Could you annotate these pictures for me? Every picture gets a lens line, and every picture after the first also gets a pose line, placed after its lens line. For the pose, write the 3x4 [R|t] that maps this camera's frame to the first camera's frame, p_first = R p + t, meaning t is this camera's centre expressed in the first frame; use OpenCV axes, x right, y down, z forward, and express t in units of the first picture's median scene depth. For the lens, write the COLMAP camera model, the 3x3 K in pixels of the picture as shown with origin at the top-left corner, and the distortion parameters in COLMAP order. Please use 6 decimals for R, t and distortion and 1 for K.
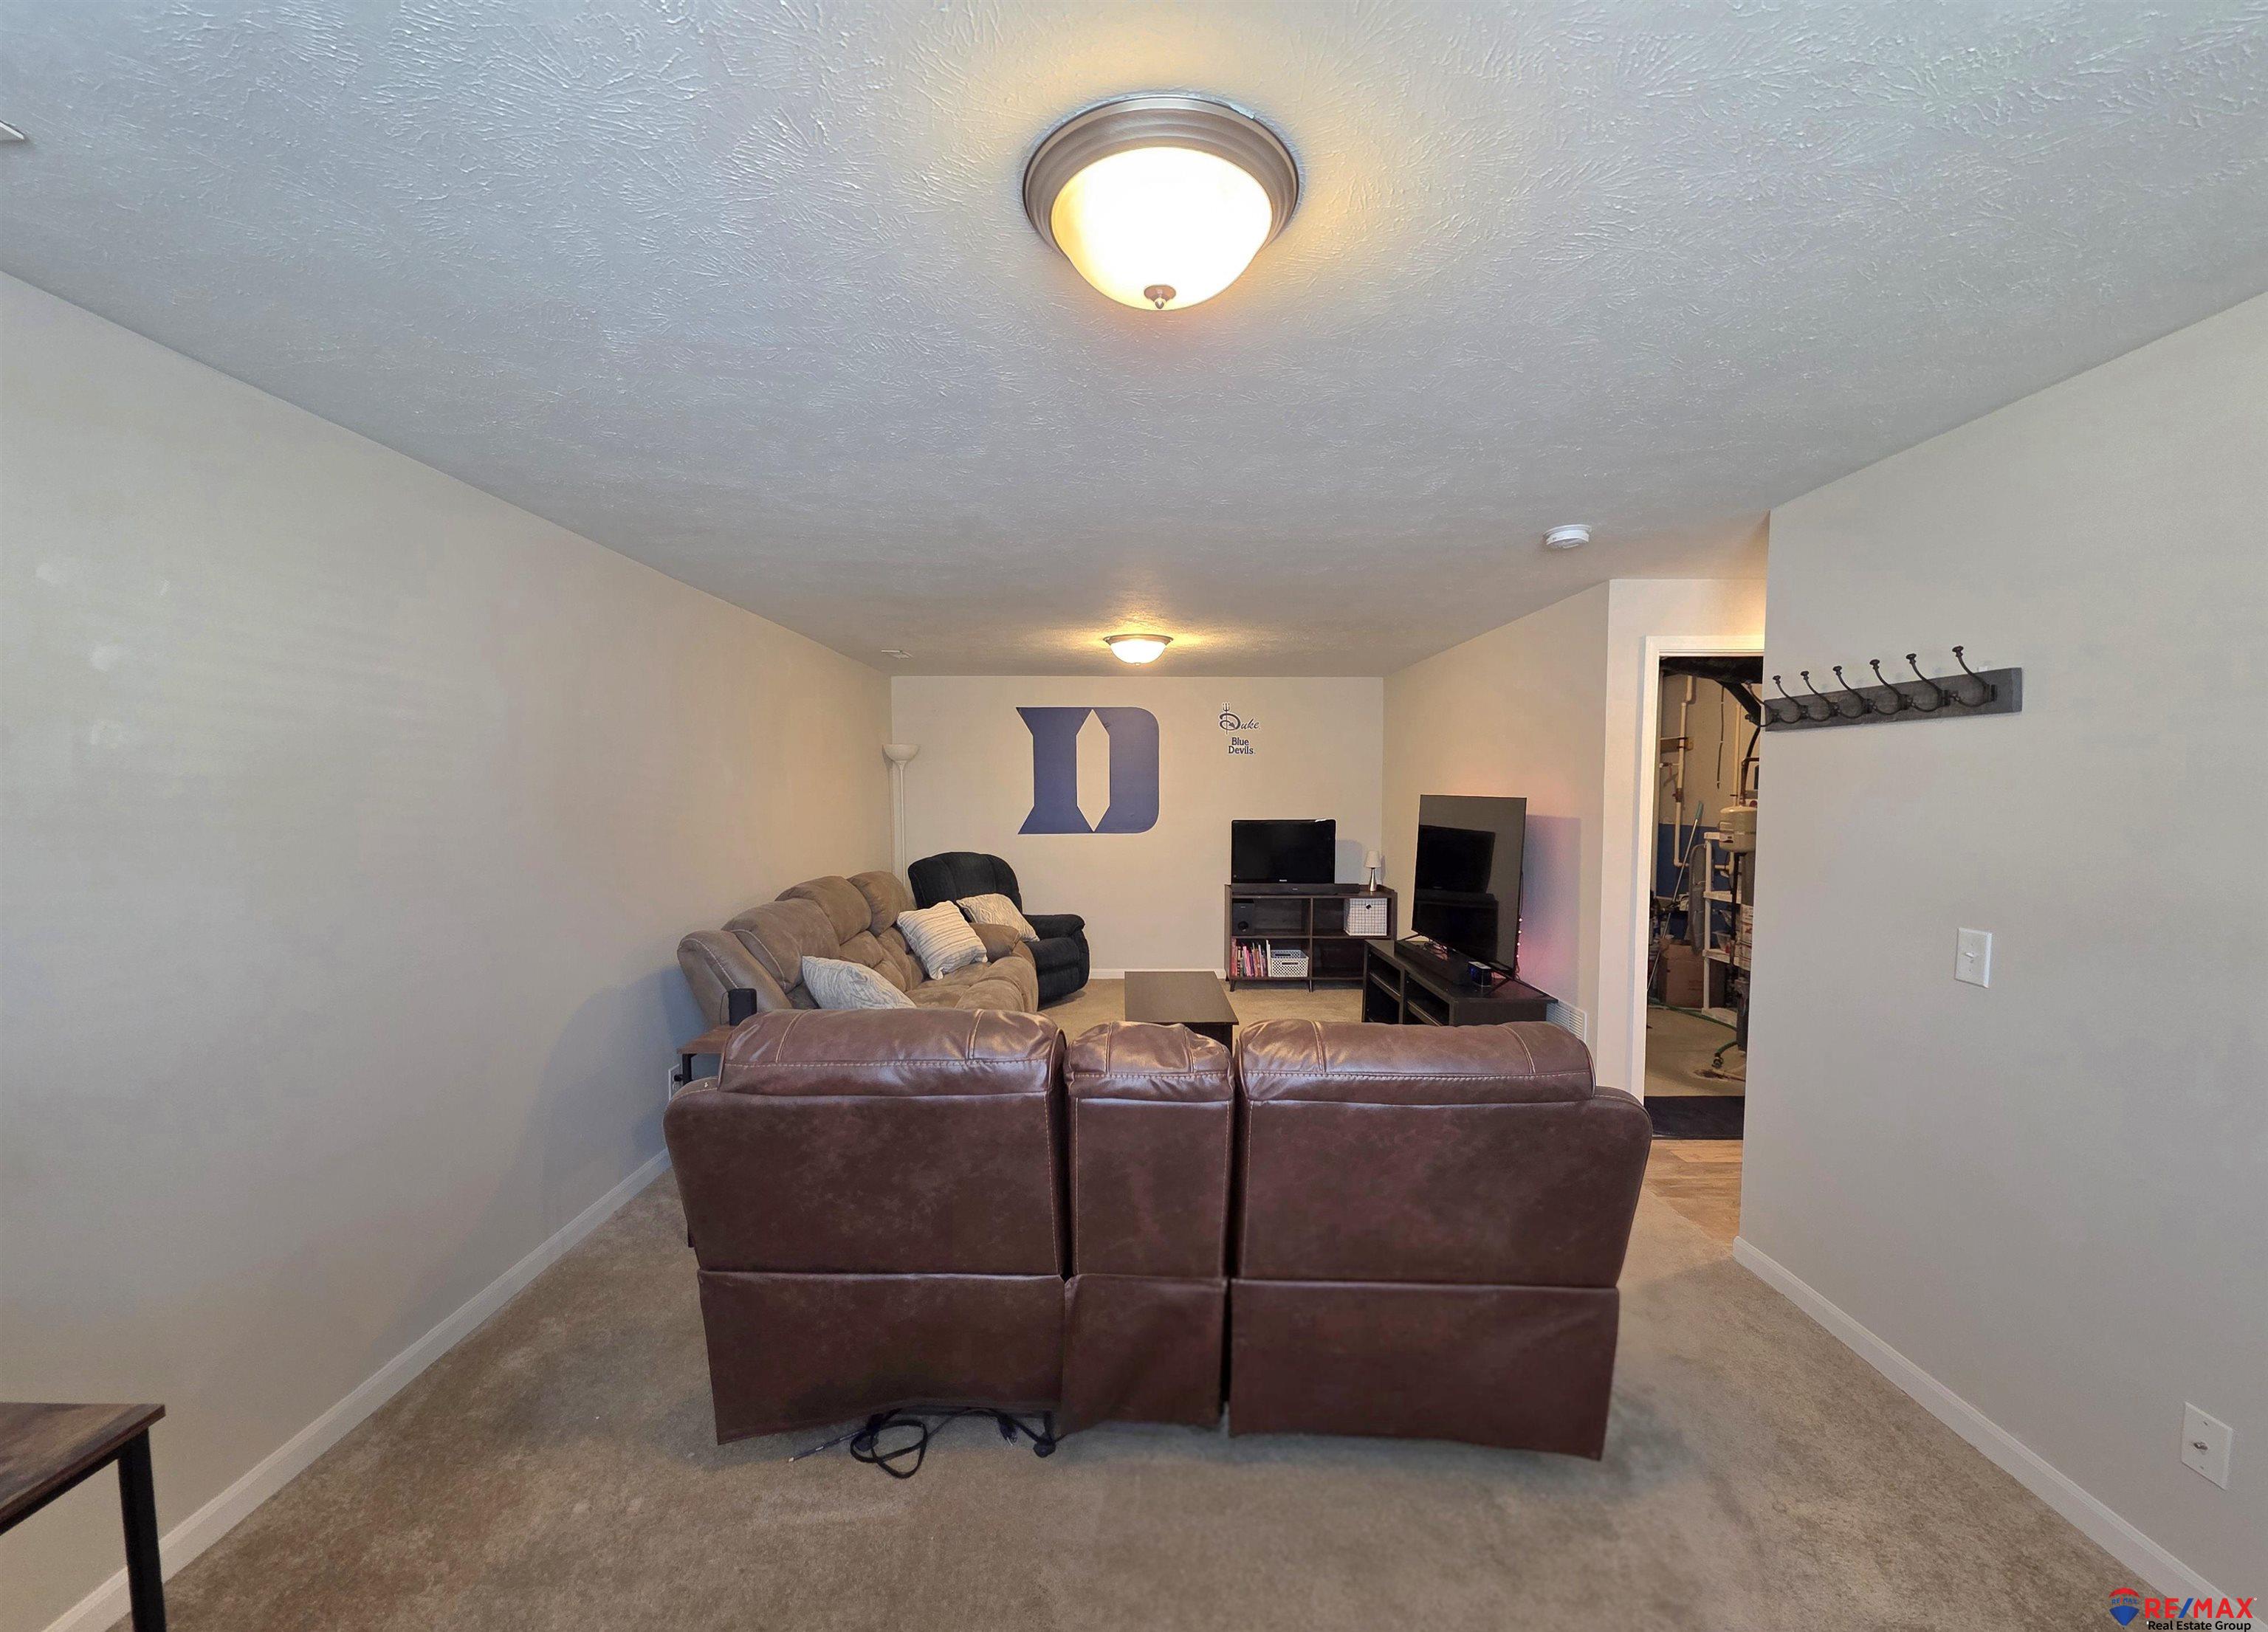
lens RADIAL K [[890.1, 0, 1121.1], [0, 890.1, 837.7], [0, 0, 1]] dist [-0.000250, -0.000013]
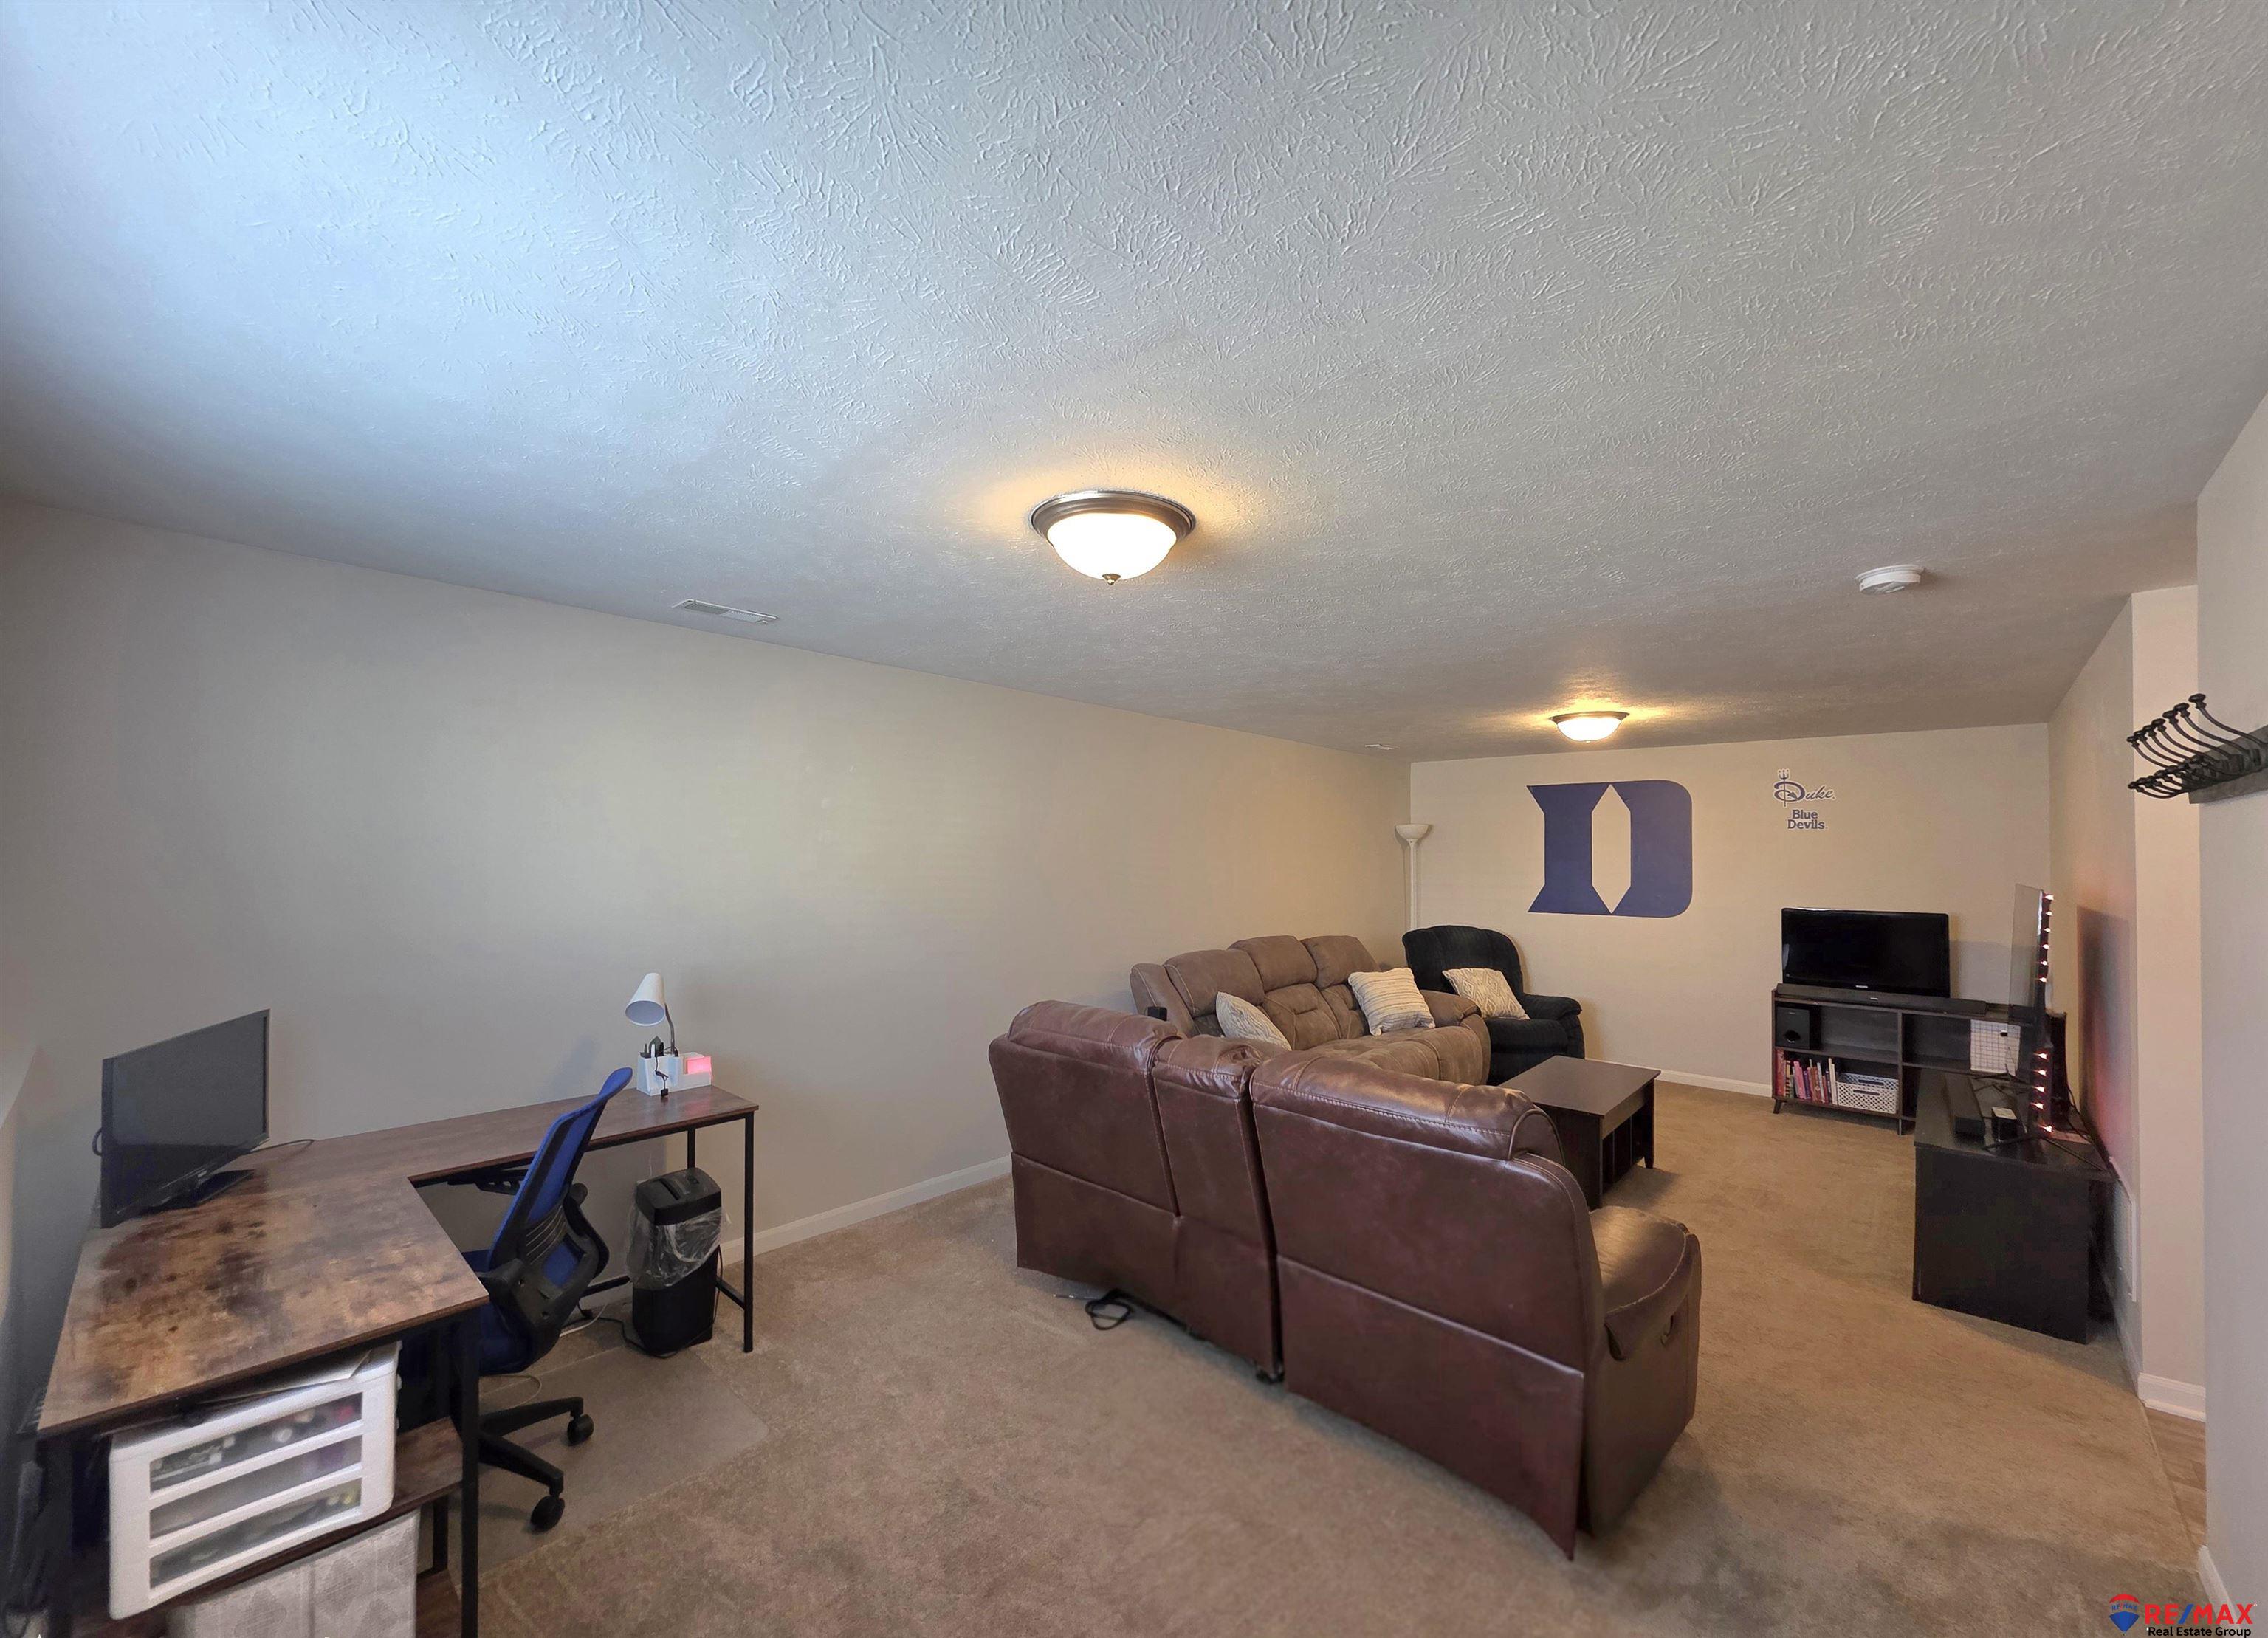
lens RADIAL K [[890.1, 0, 1140.1], [0, 890.1, 831.0], [0, 0, 1]] dist [-0.000250, -0.000013]
pose [[0.741069, -0.011433, -0.671332, 0.321457], [-0.049338, 0.996225, -0.071429, -0.002520], [0.669614, 0.086056, 0.737707, -0.047270]]
